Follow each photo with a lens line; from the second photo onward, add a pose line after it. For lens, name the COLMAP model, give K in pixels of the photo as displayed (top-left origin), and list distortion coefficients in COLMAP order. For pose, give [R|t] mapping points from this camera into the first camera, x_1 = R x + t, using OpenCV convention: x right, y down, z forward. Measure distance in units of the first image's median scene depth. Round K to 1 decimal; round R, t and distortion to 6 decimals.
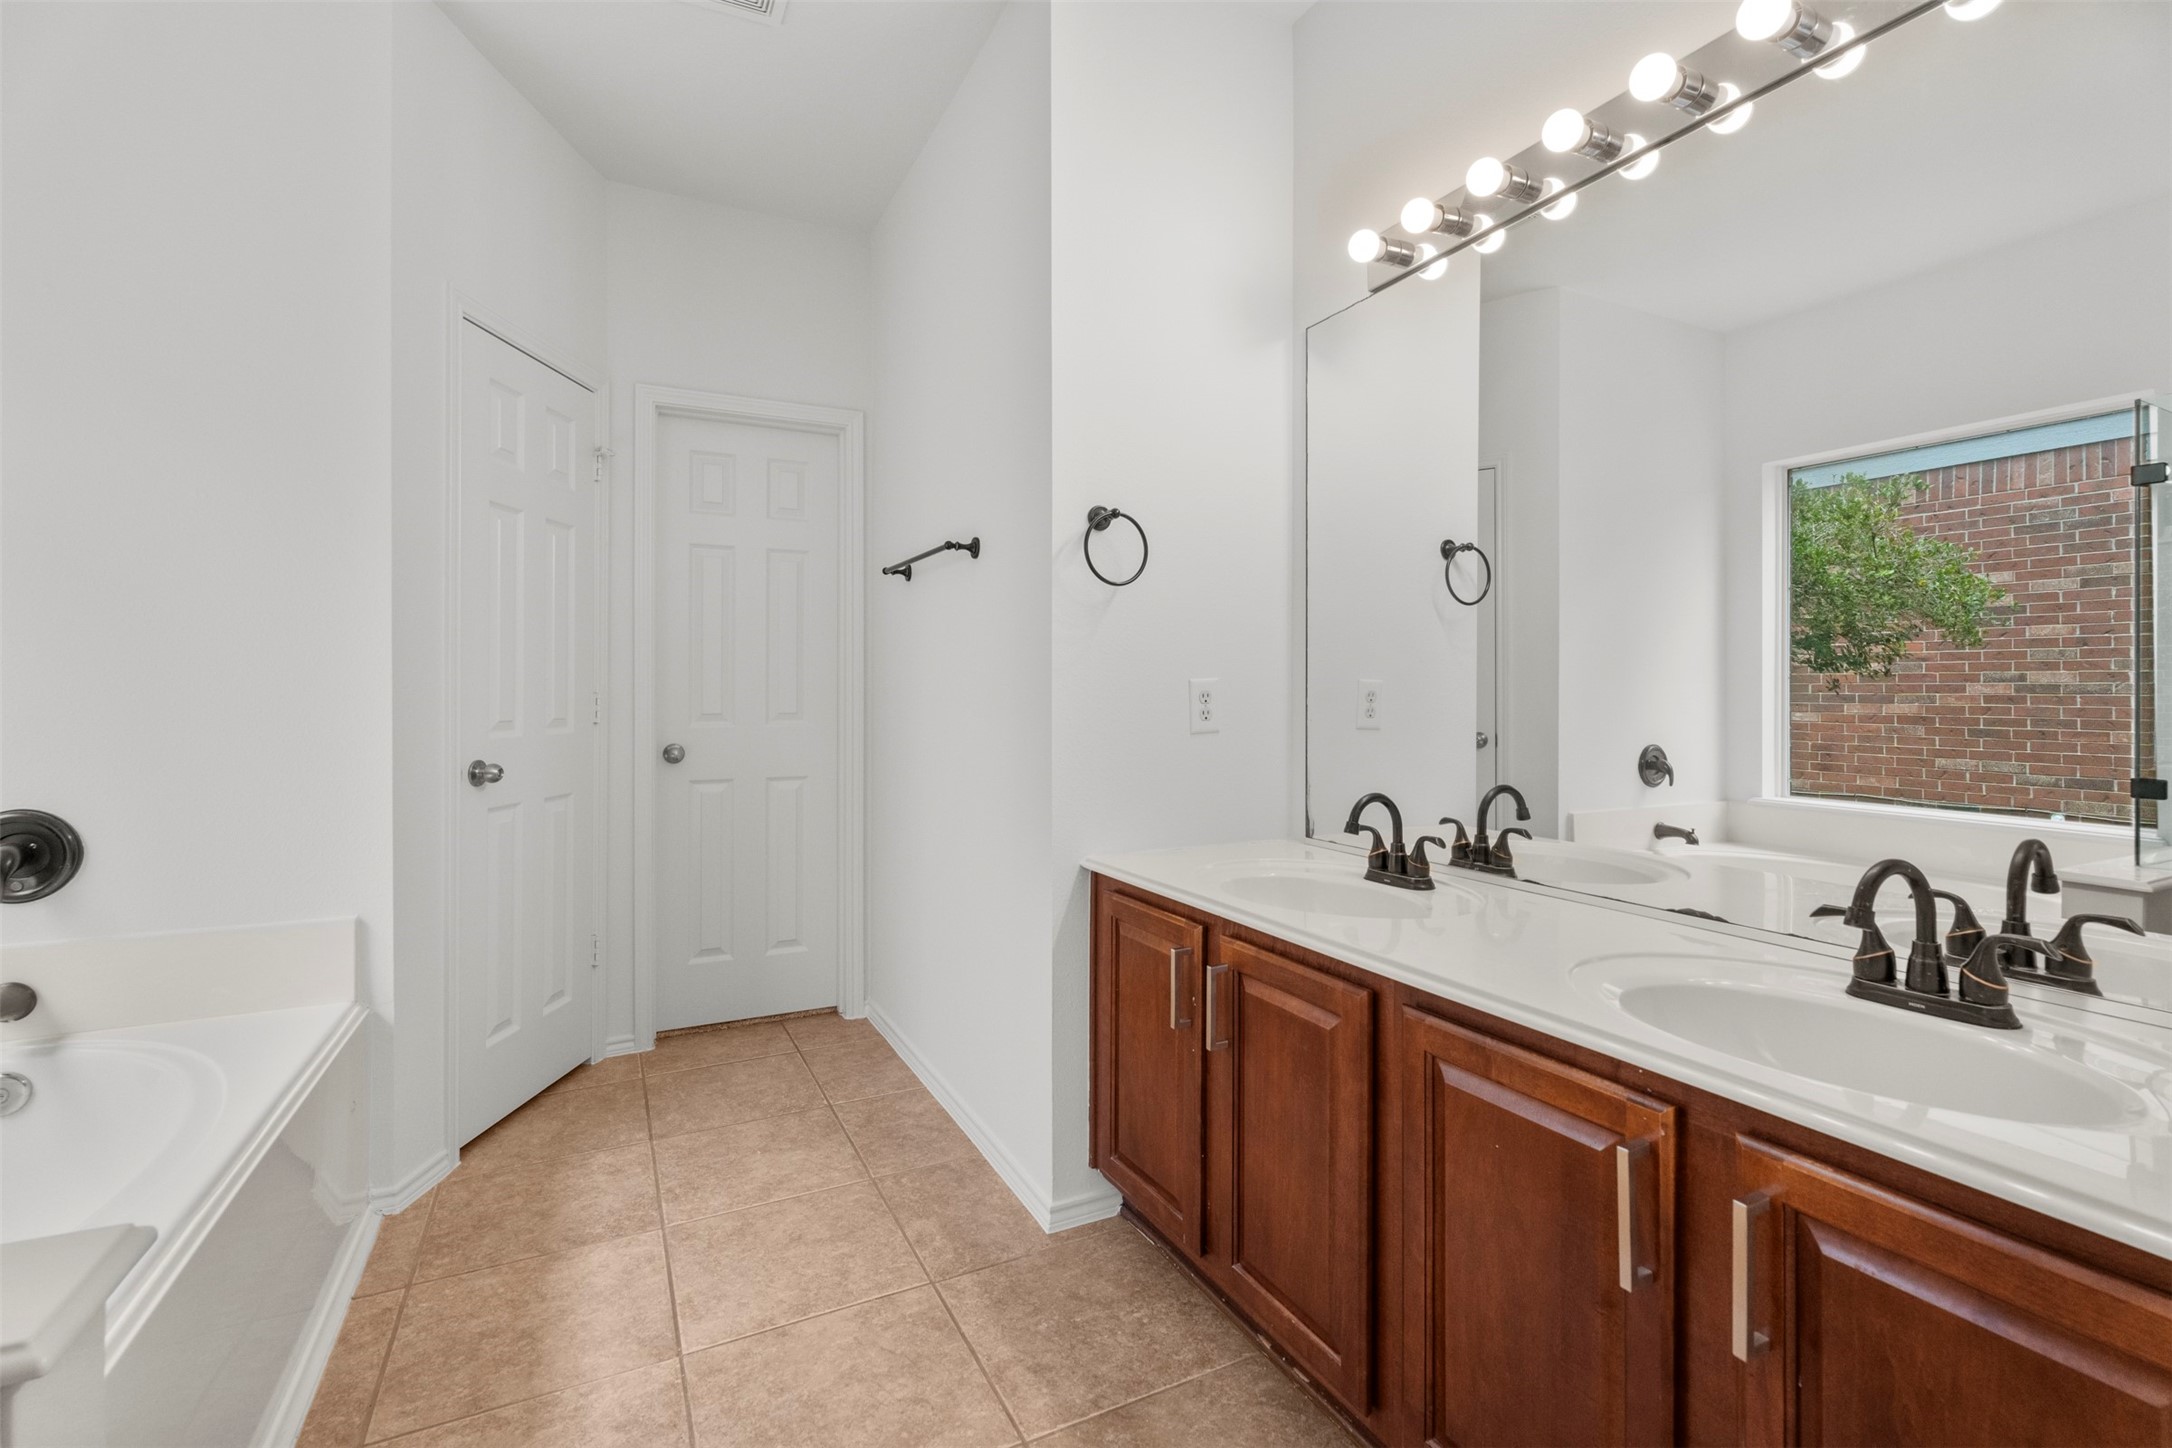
lens RADIAL K [[973.7, 0, 1084.5], [0, 973.7, 709.1], [0, 0, 1]] dist [0.005121, -0.001501]
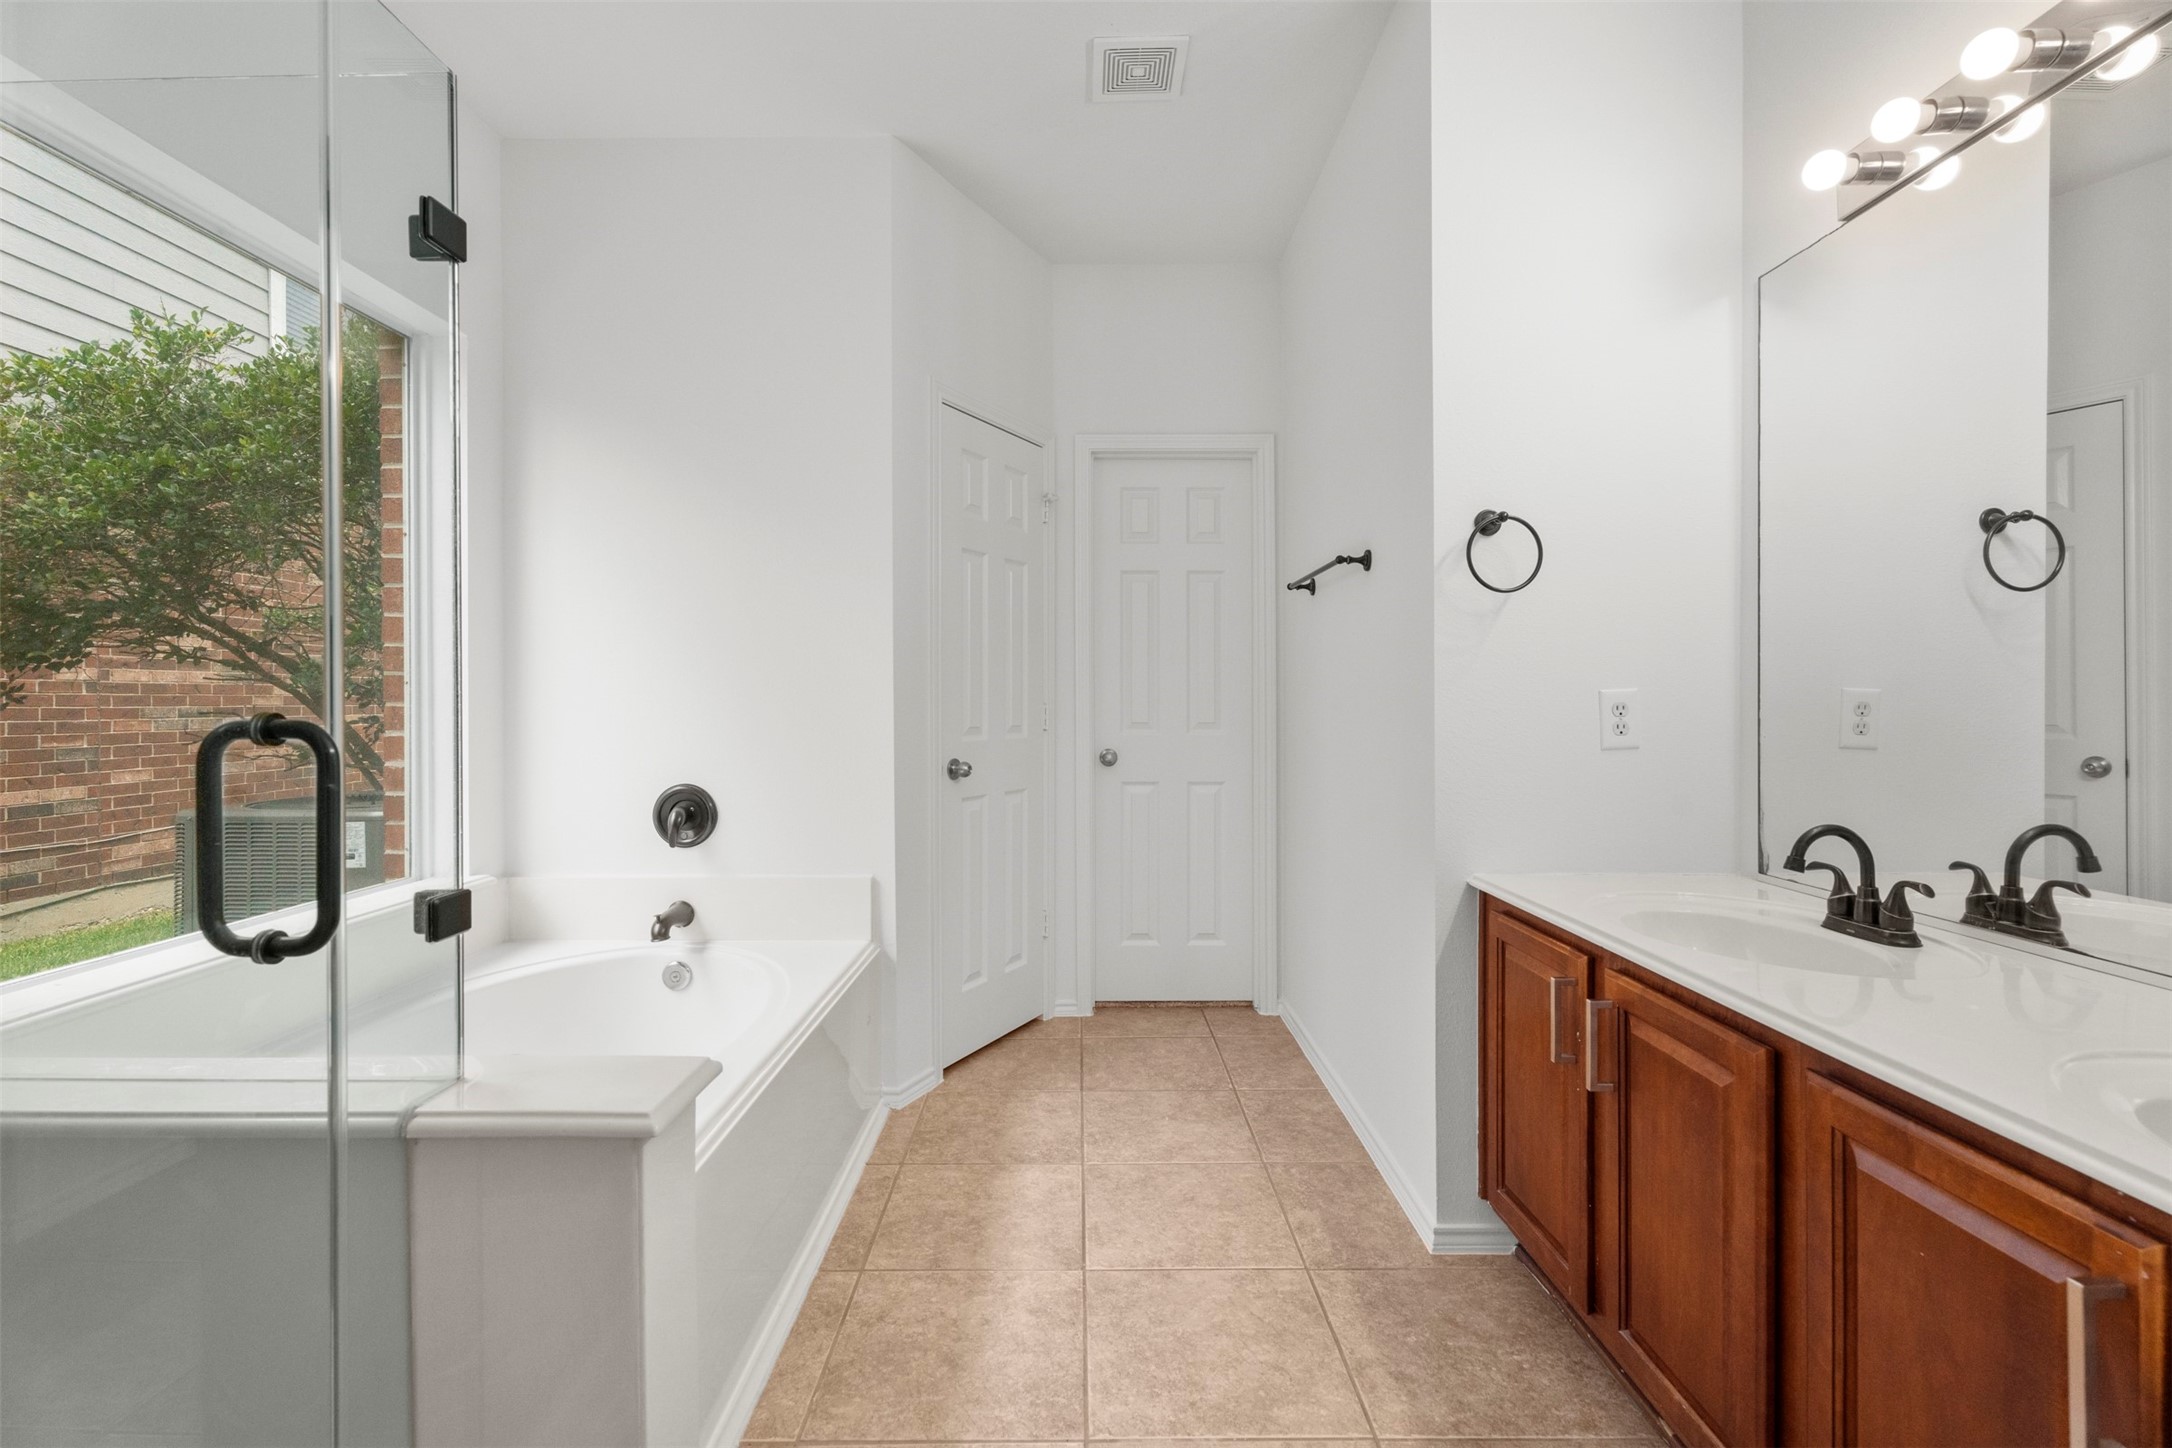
lens RADIAL K [[973.7, 0, 1083.6], [0, 973.7, 732.9], [0, 0, 1]] dist [0.005121, -0.001501]
pose [[0.892938, 0.013606, -0.449973, 0.096794], [-0.006862, 0.999838, 0.016615, -0.002445], [0.450127, -0.011748, 0.892887, -0.036102]]
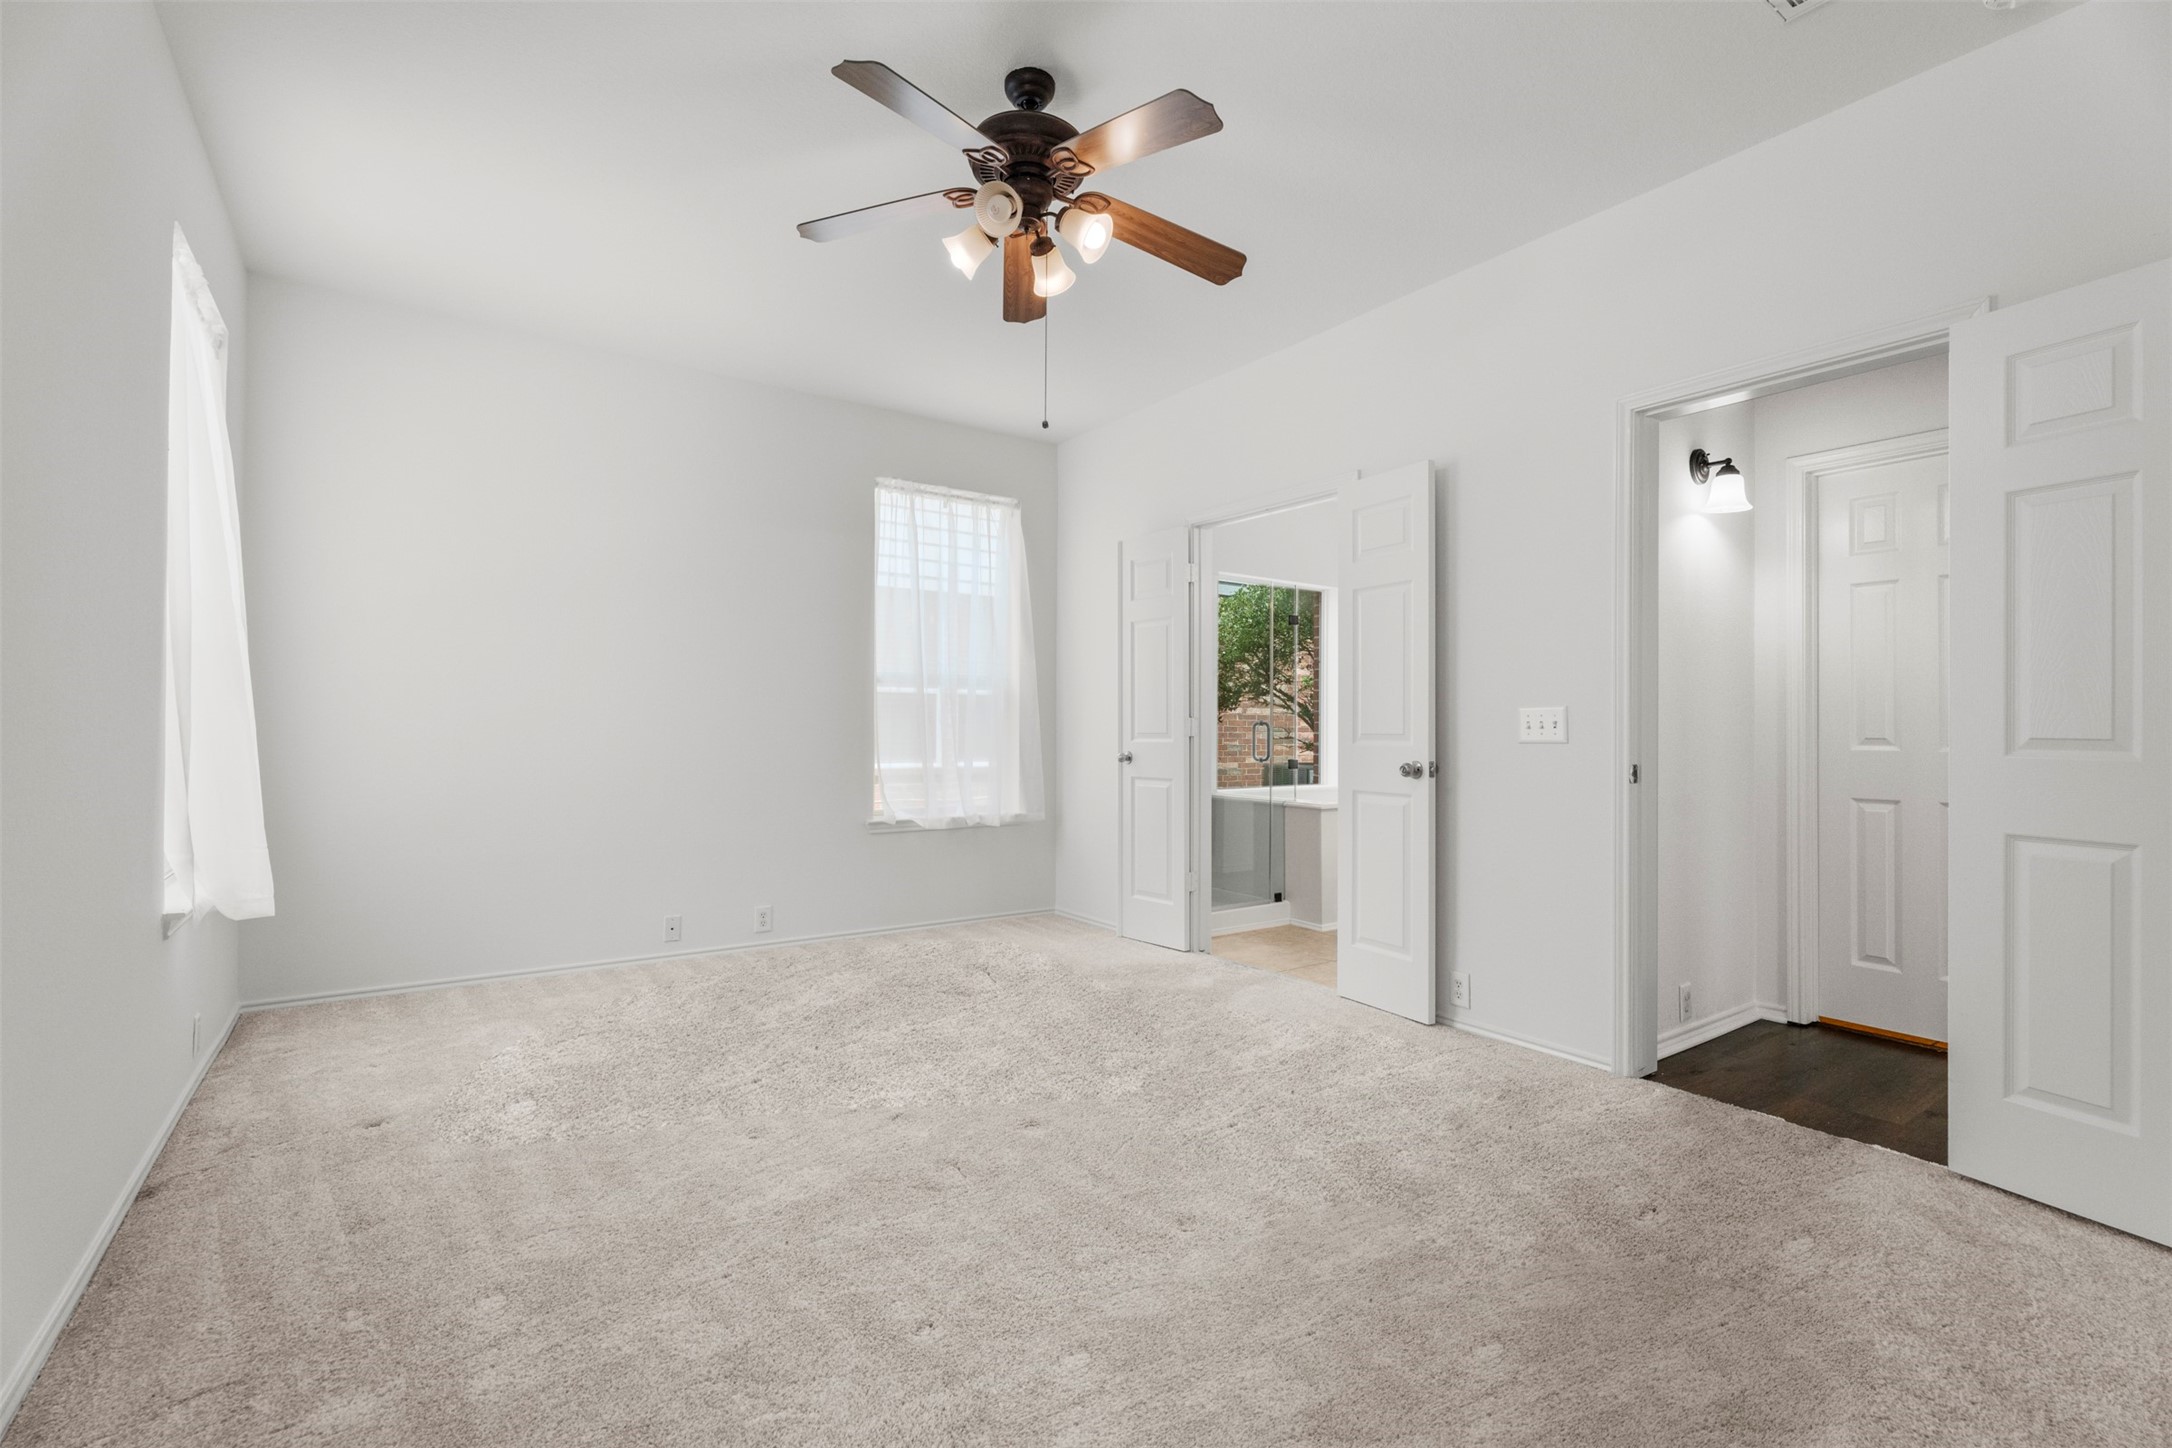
lens RADIAL K [[973.7, 0, 1085.0], [0, 973.7, 732.2], [0, 0, 1]] dist [0.005121, -0.001501]
pose [[0.151072, 0.002396, -0.988520, 2.288394], [-0.003604, 0.999992, 0.001873, 0.024466], [0.988516, 0.003280, 0.151079, -0.732727]]
